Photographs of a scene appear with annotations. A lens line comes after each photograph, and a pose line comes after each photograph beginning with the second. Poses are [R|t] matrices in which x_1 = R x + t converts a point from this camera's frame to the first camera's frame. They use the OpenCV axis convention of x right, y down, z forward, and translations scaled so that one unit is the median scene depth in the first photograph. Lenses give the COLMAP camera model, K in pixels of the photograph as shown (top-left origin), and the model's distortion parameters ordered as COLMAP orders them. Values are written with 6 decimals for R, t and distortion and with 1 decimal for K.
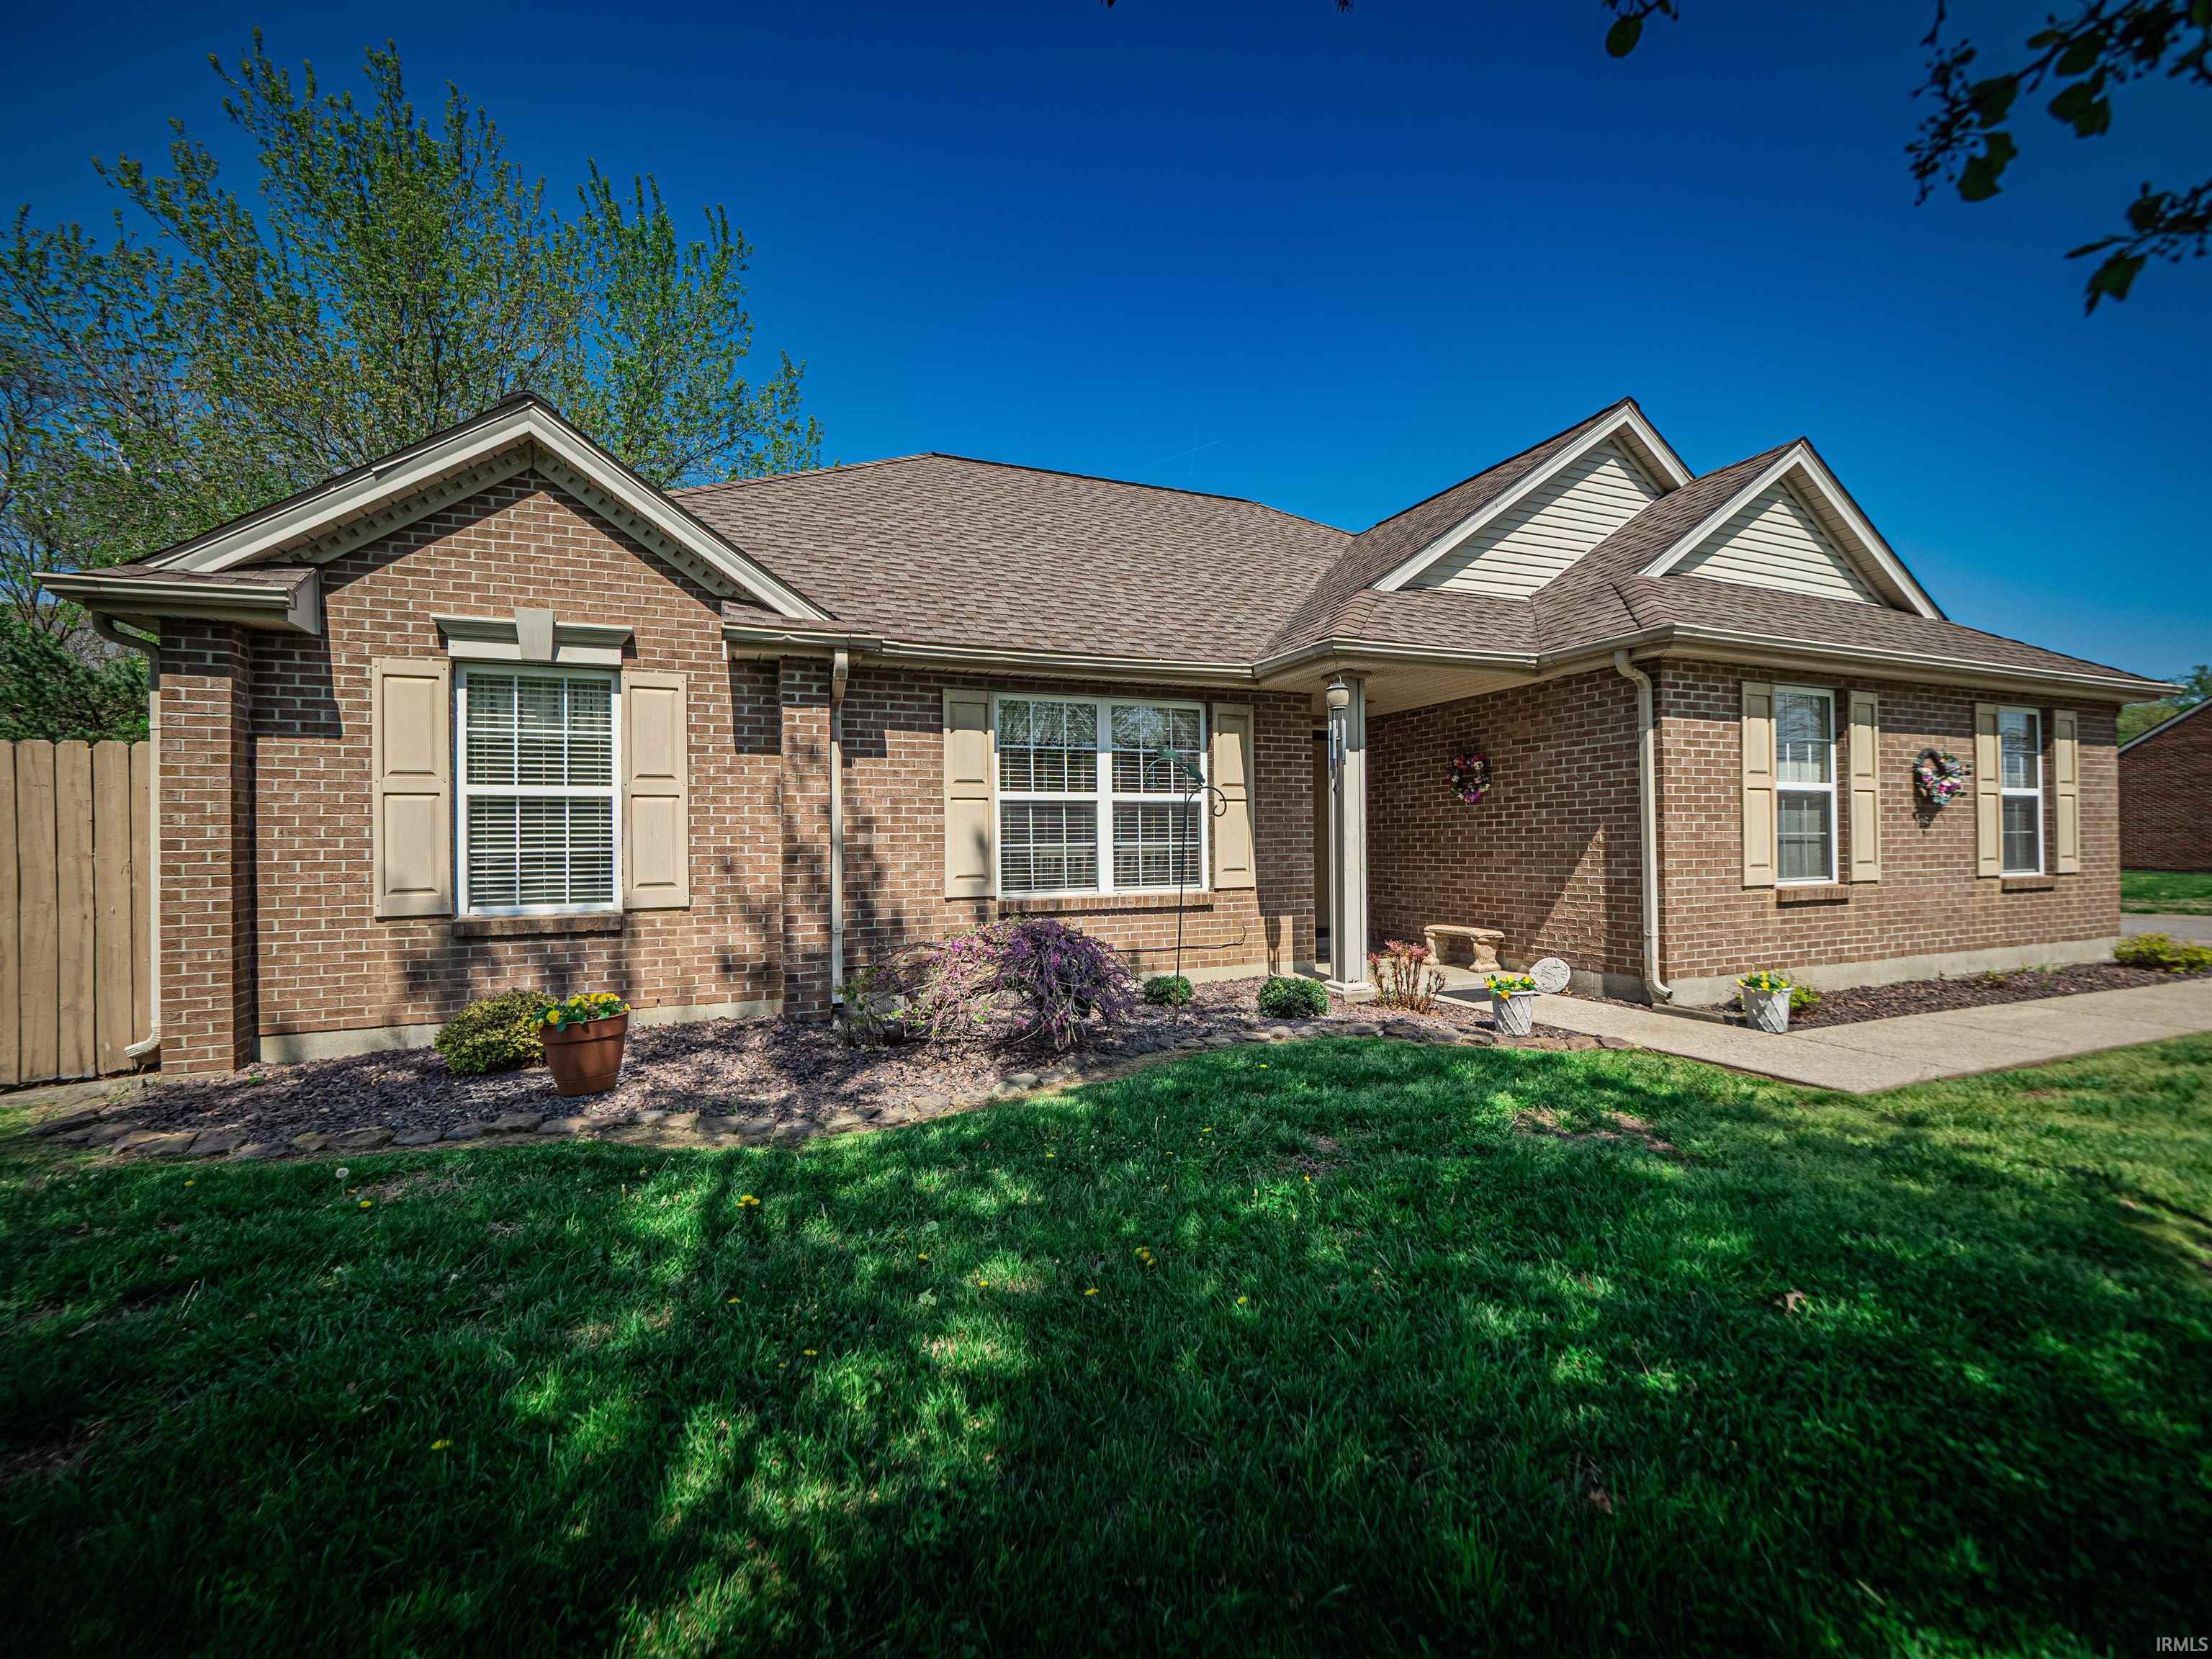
lens RADIAL K [[937.2, 0, 1101.8], [0, 937.2, 835.8], [0, 0, 1]] dist [-0.002398, -0.004949]
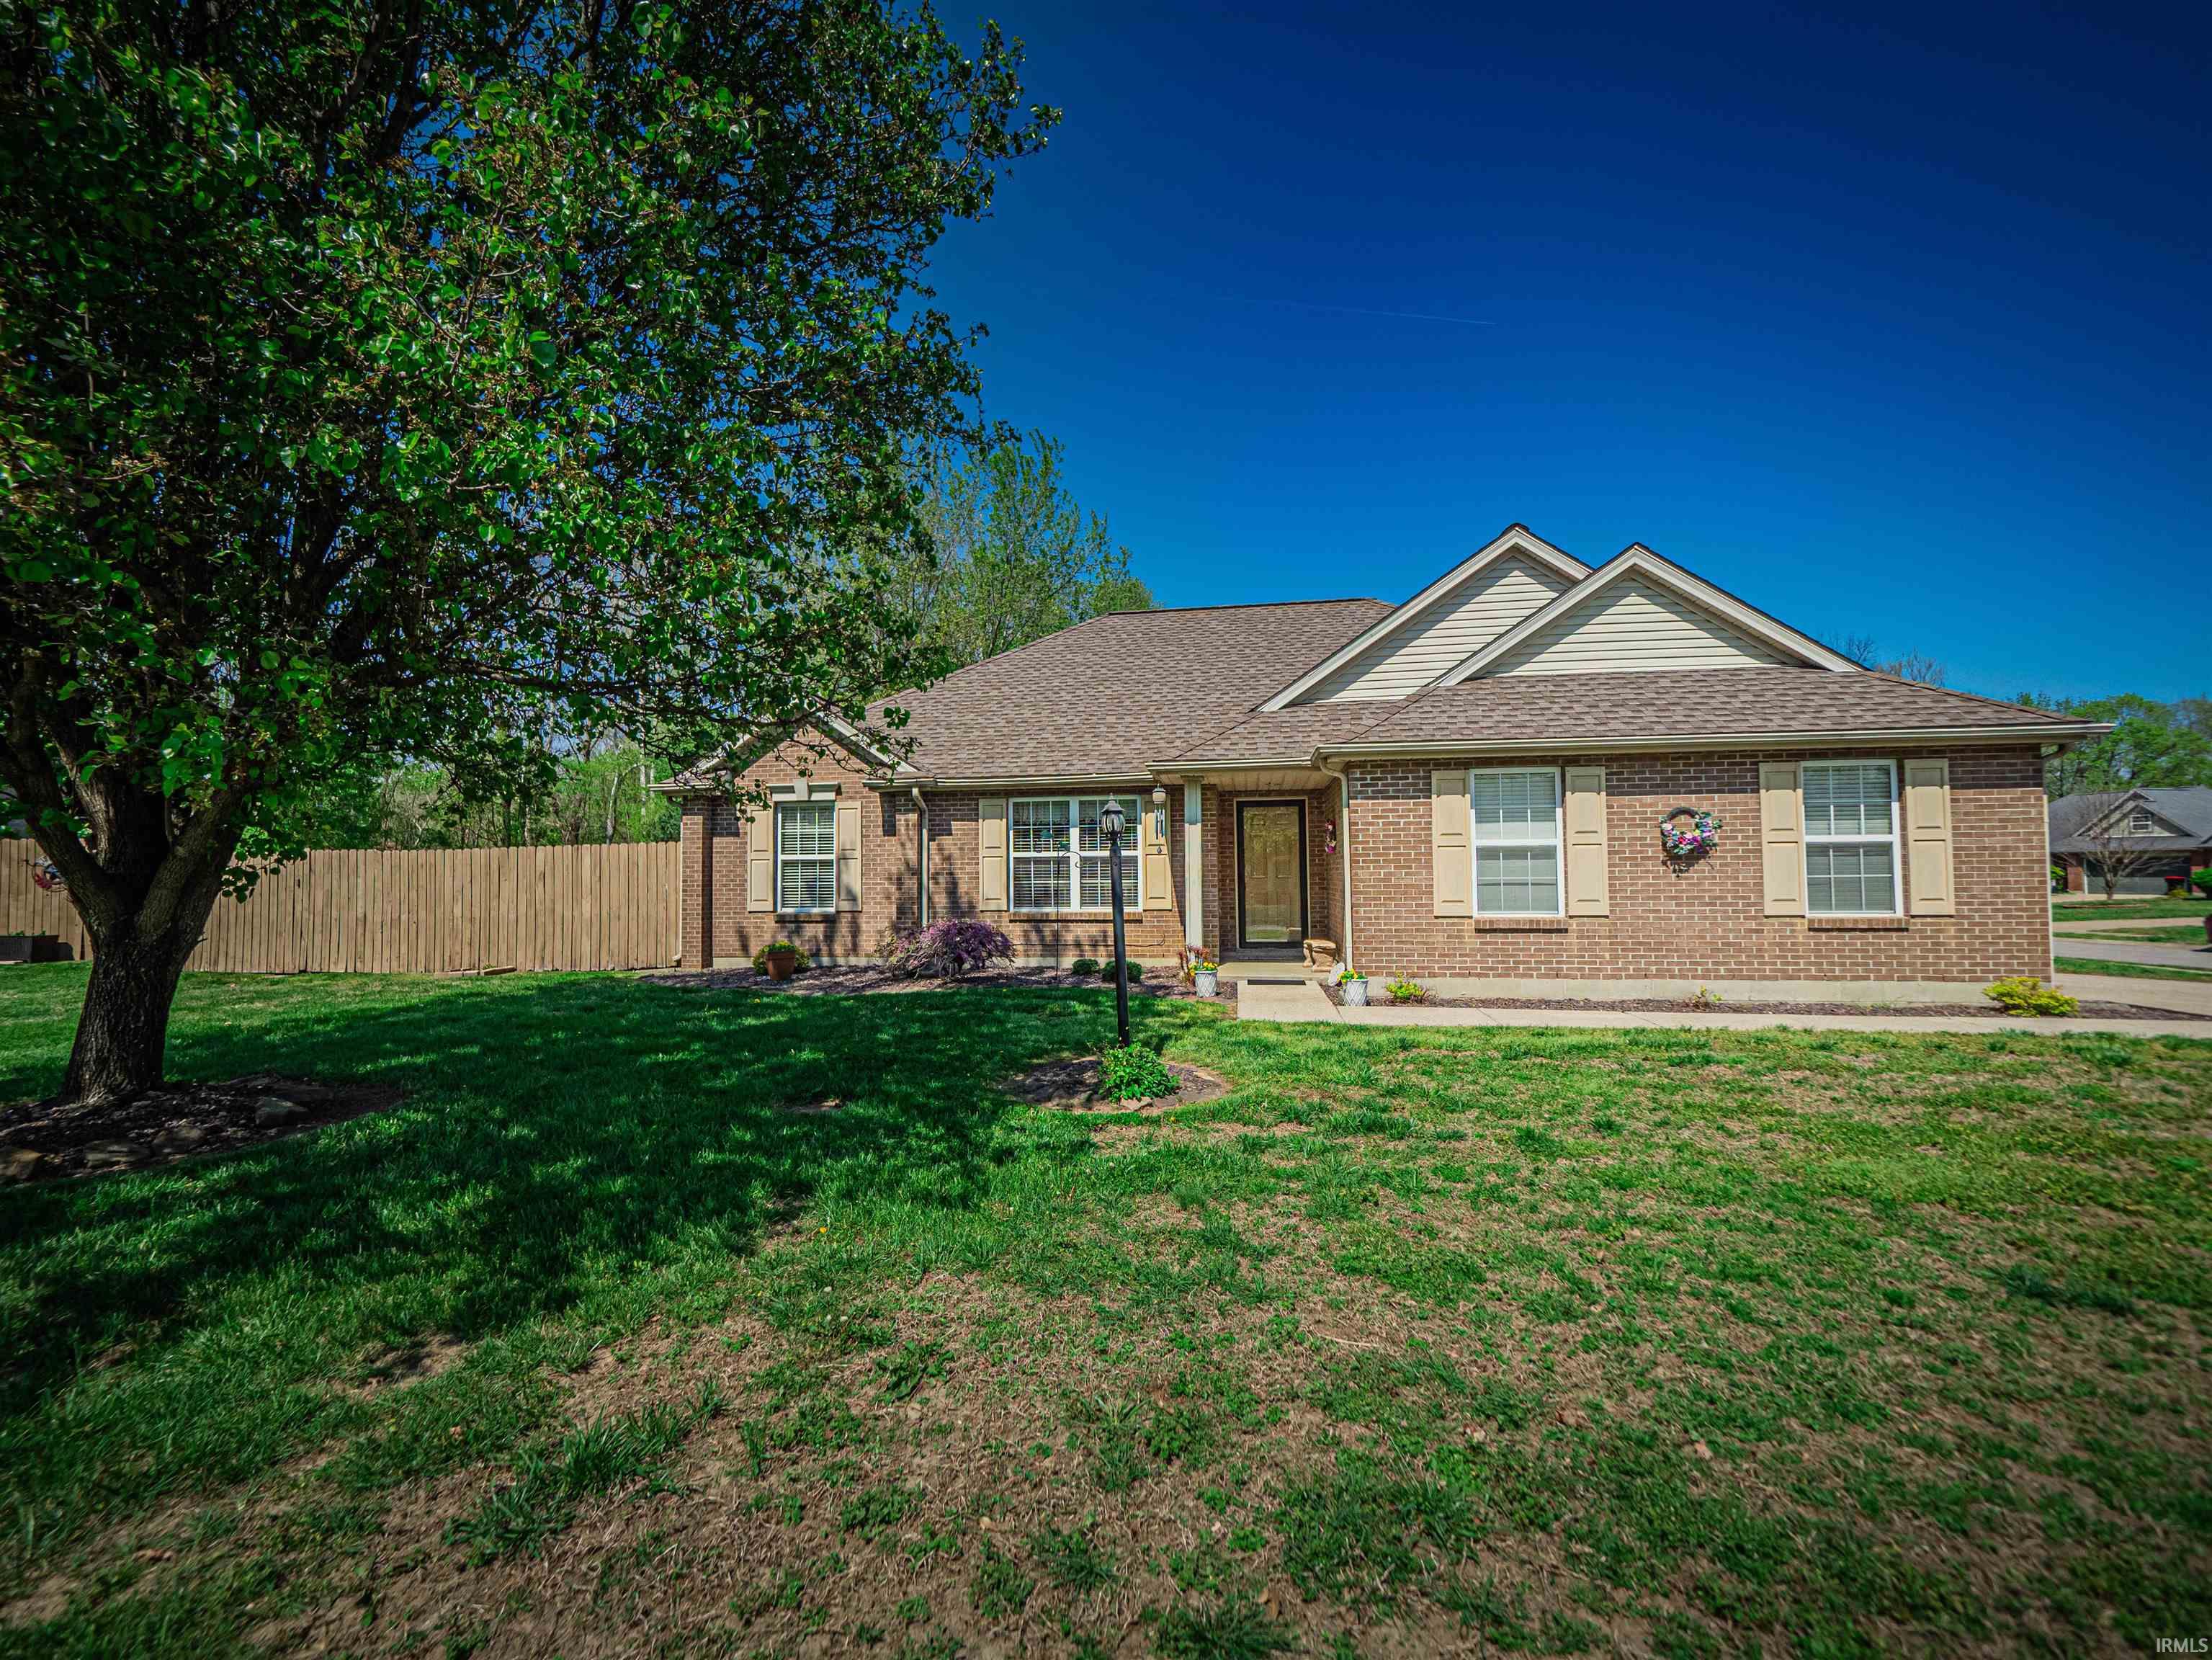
lens RADIAL K [[897.2, 0, 1106.0], [0, 897.2, 830.0], [0, 0, 1]] dist [-0.000972, -0.000093]
pose [[0.859457, -0.020281, -0.510806, 0.986506], [0.005615, 0.999527, -0.030239, -0.038655], [0.511178, 0.023121, 0.859164, -0.428945]]
